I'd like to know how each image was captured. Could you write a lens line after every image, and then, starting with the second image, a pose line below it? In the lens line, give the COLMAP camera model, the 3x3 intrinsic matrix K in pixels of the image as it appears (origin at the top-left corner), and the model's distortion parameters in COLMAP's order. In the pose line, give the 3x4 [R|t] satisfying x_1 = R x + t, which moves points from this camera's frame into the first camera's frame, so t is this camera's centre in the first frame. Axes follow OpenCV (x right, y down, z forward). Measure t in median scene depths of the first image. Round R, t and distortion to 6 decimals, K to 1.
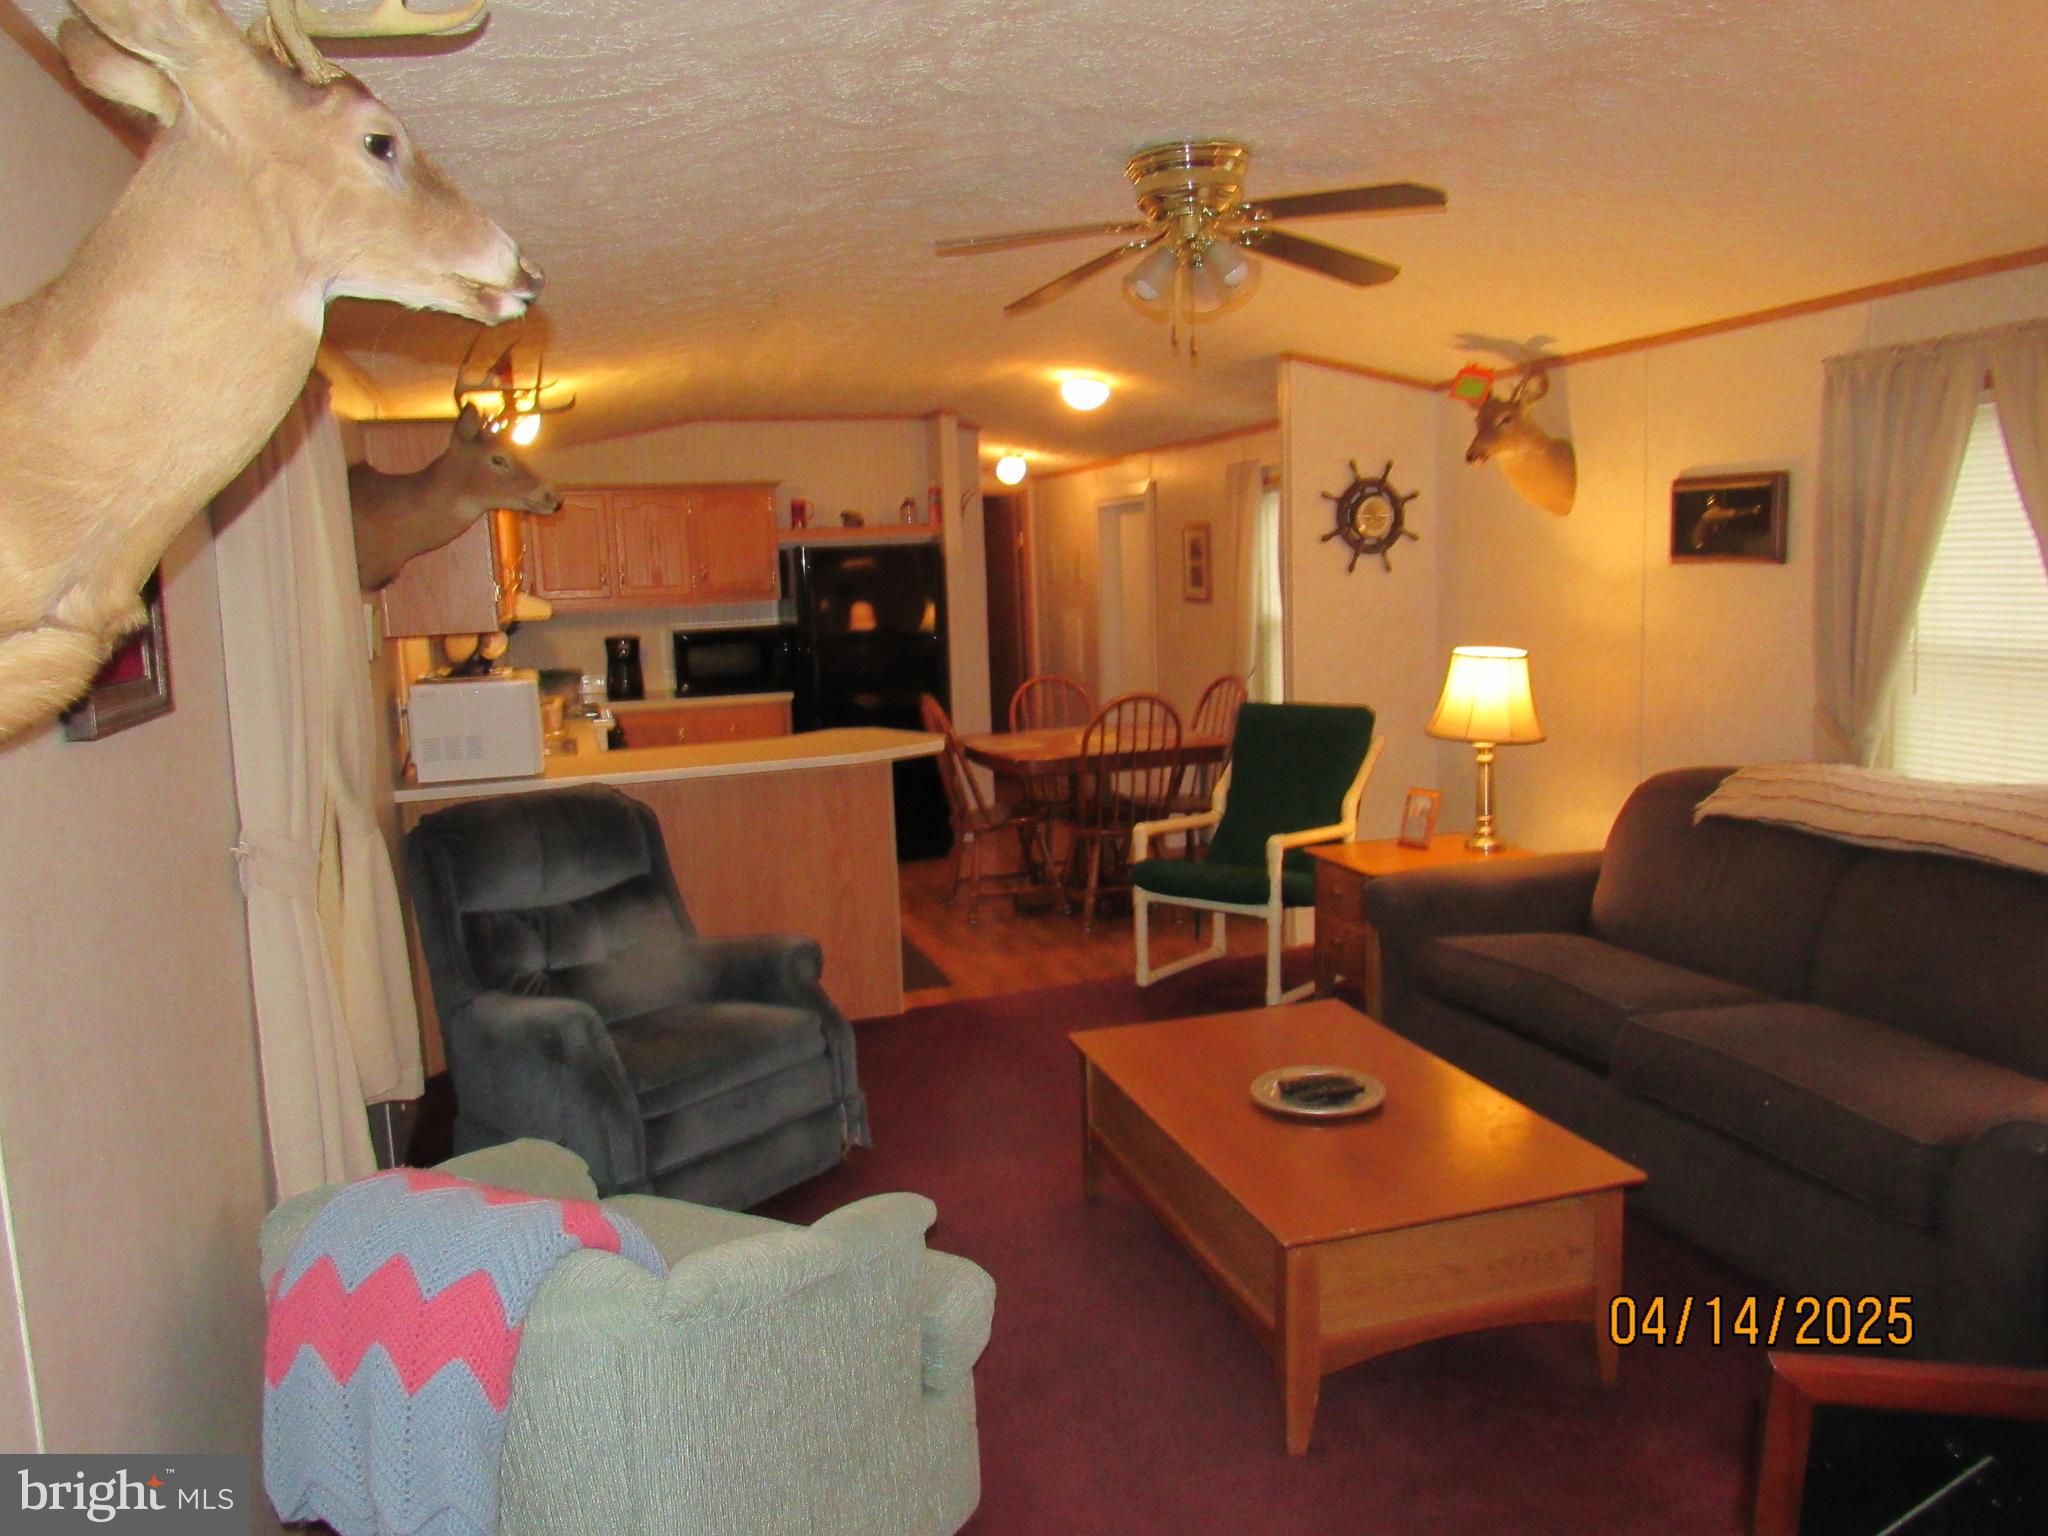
lens RADIAL K [[1494.7, 0, 1029.0], [0, 1494.7, 761.1], [0, 0, 1]] dist [-0.024656, 0.007867]
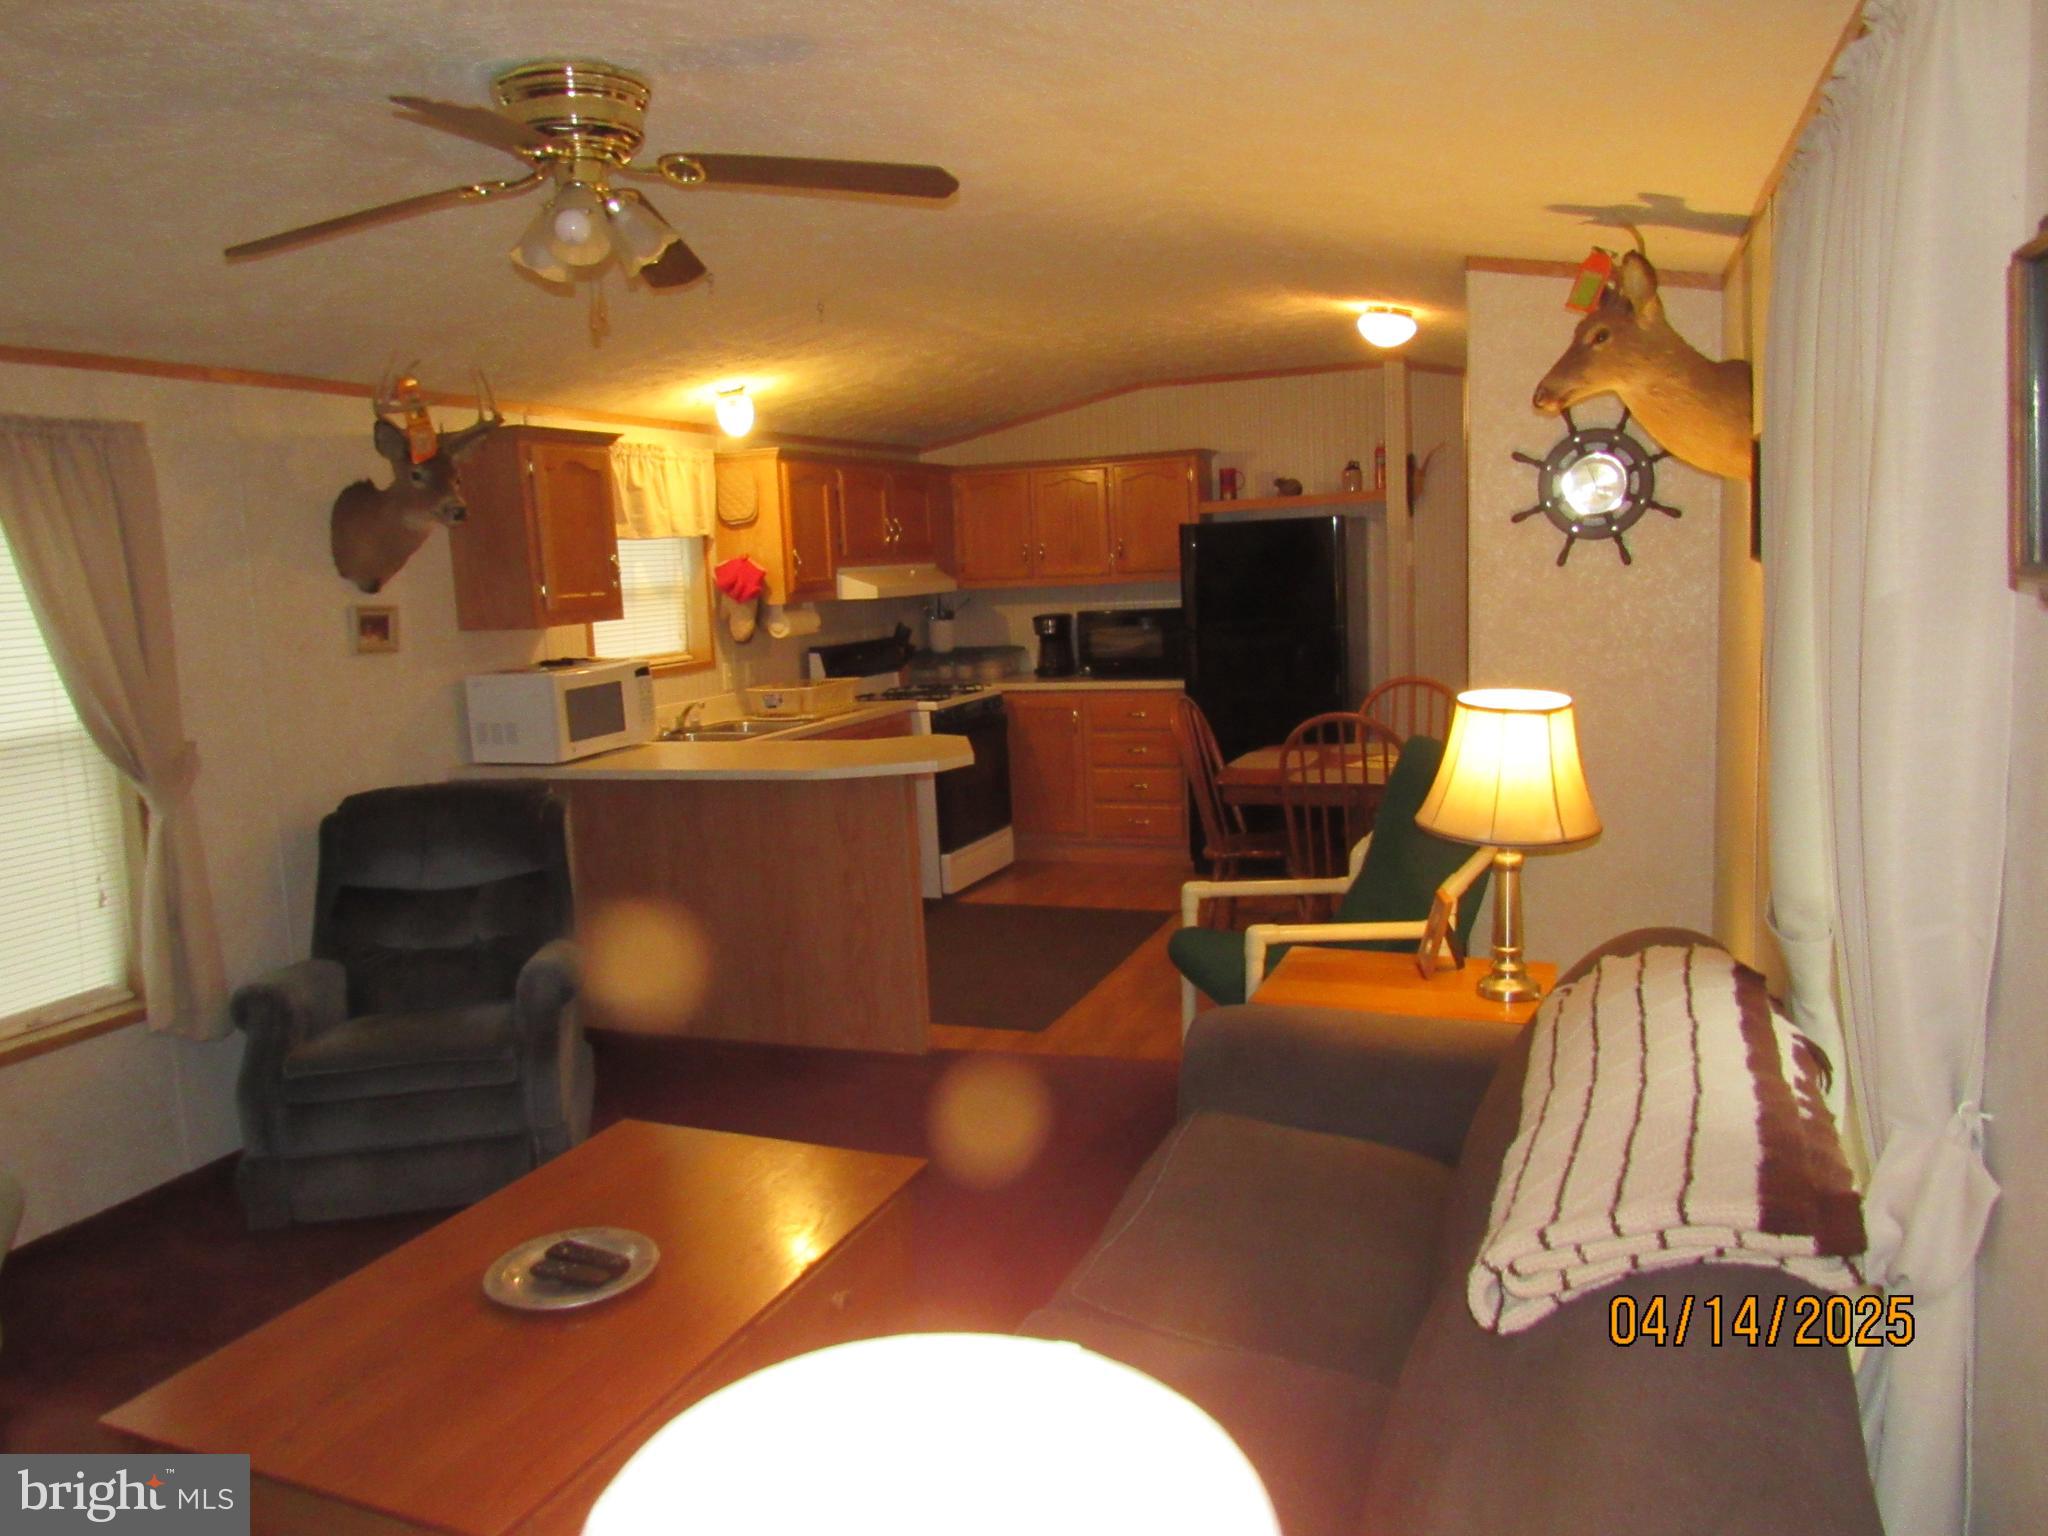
lens RADIAL K [[1494.7, 0, 1044.5], [0, 1494.7, 775.0], [0, 0, 1]] dist [-0.024656, 0.007867]
pose [[0.781211, 0.093294, -0.617256, 0.427821], [-0.064356, 0.995537, 0.069019, -0.056221], [0.620941, -0.014194, 0.783729, 0.275175]]
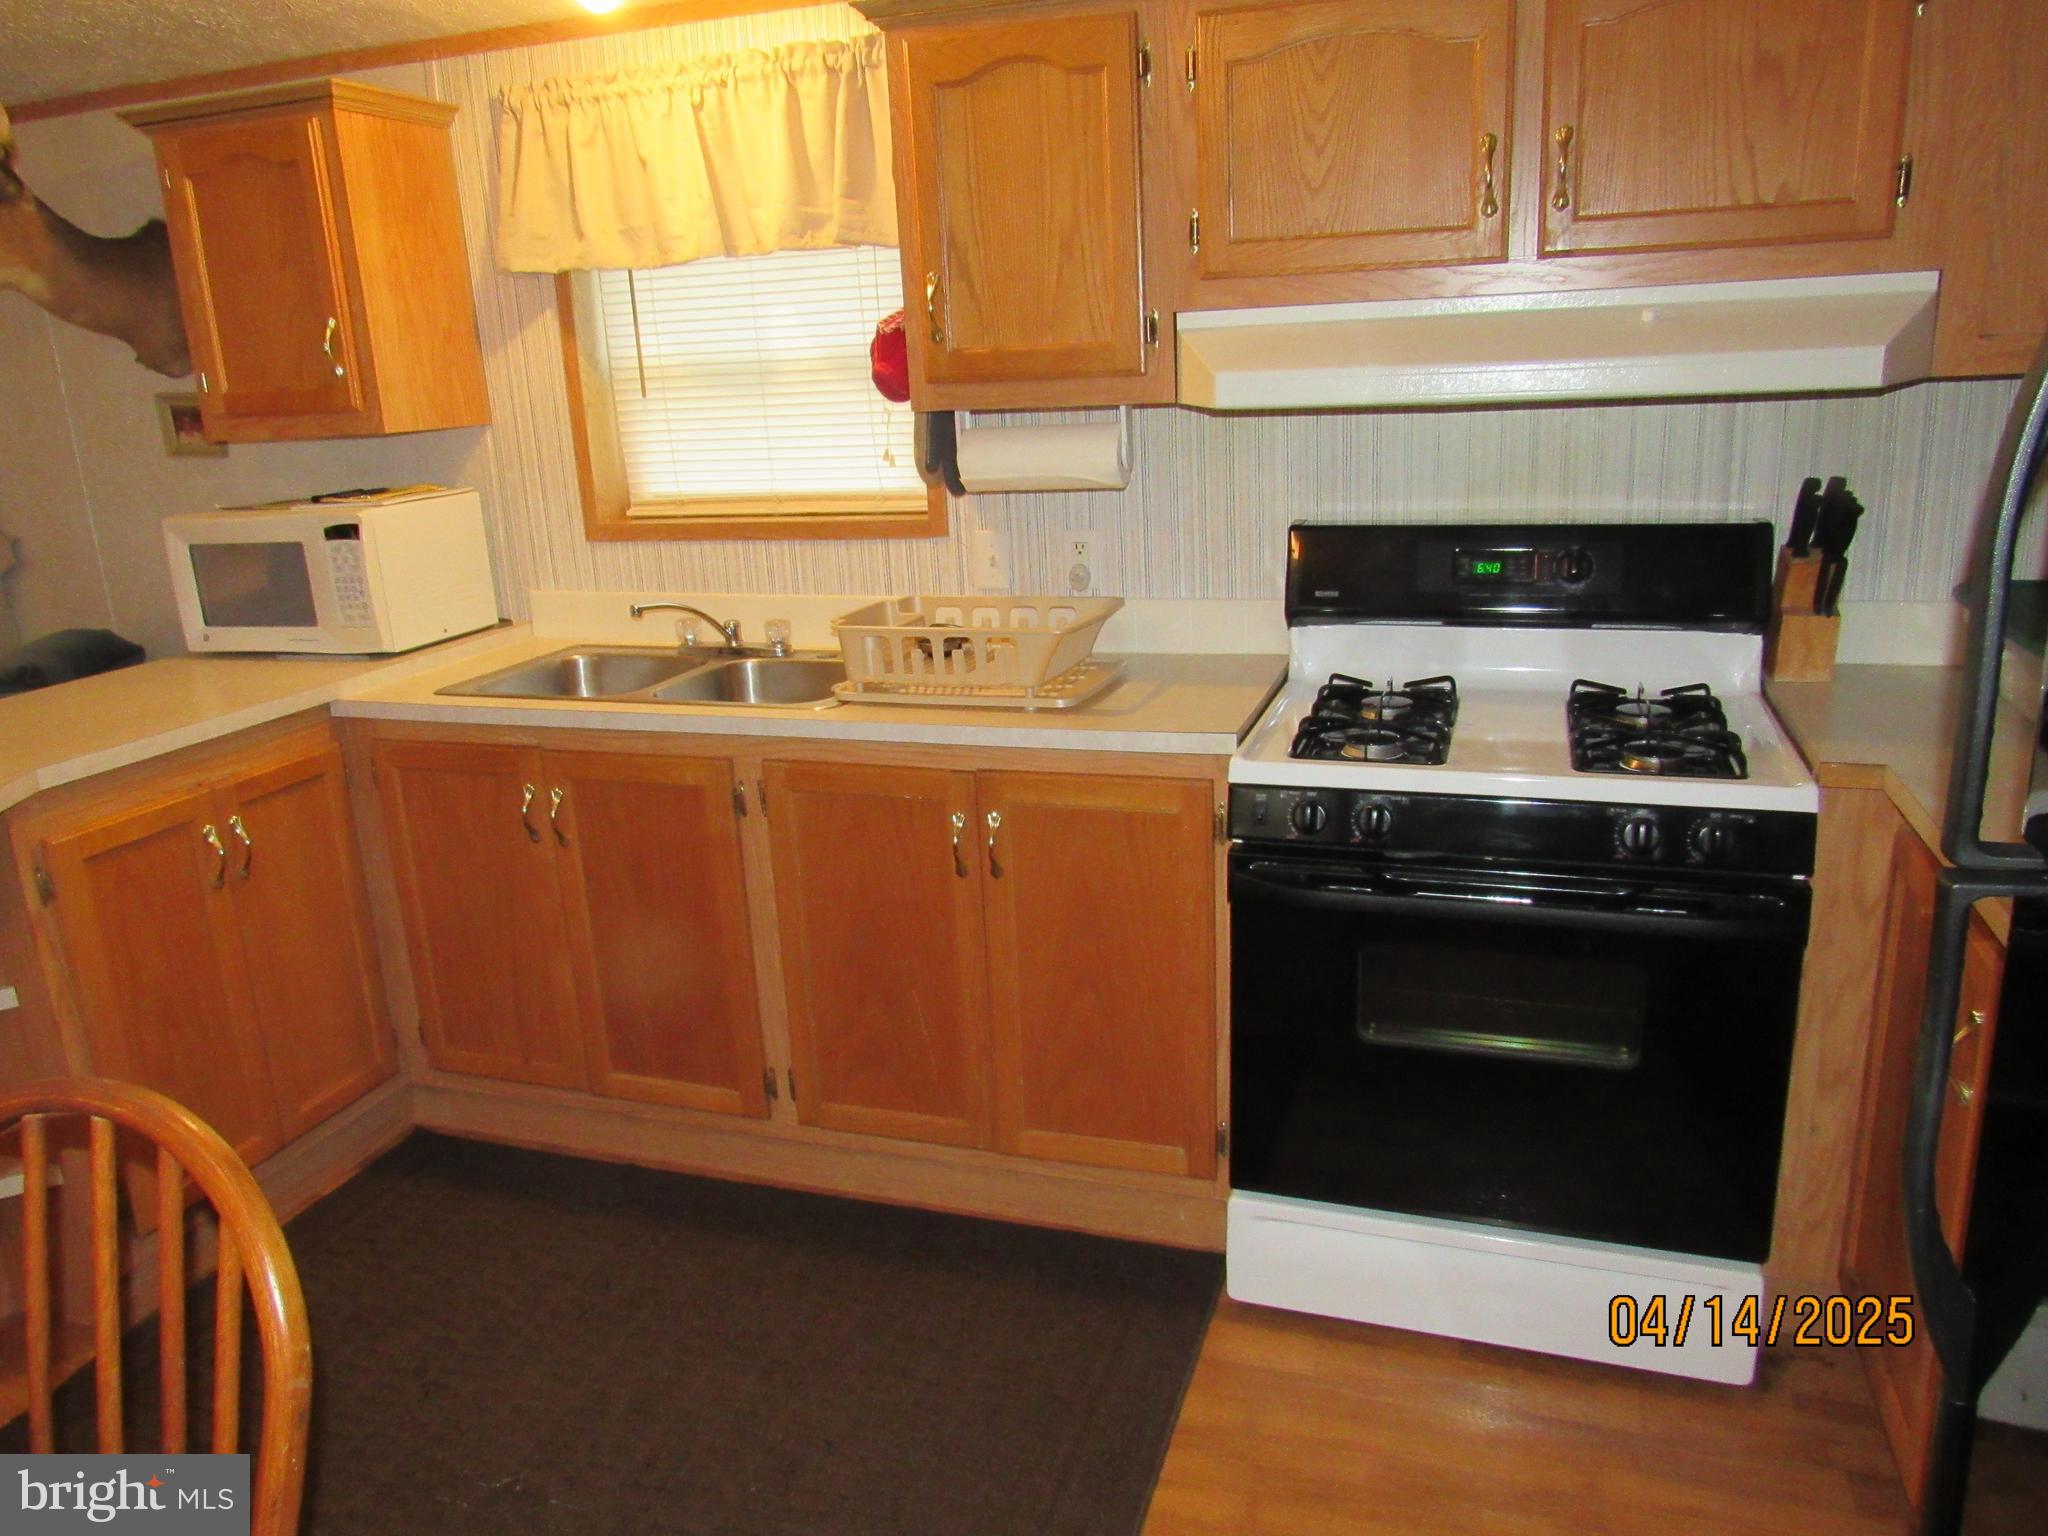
lens RADIAL K [[1462.3, 0, 1001.6], [0, 1462.3, 766.8], [0, 0, 1]] dist [-0.044180, 0.028960]
pose [[-0.594407, 0.276388, -0.755176, -0.018453], [-0.036238, 0.928921, 0.368500, -0.147494], [0.803348, 0.246405, -0.542141, 1.213740]]
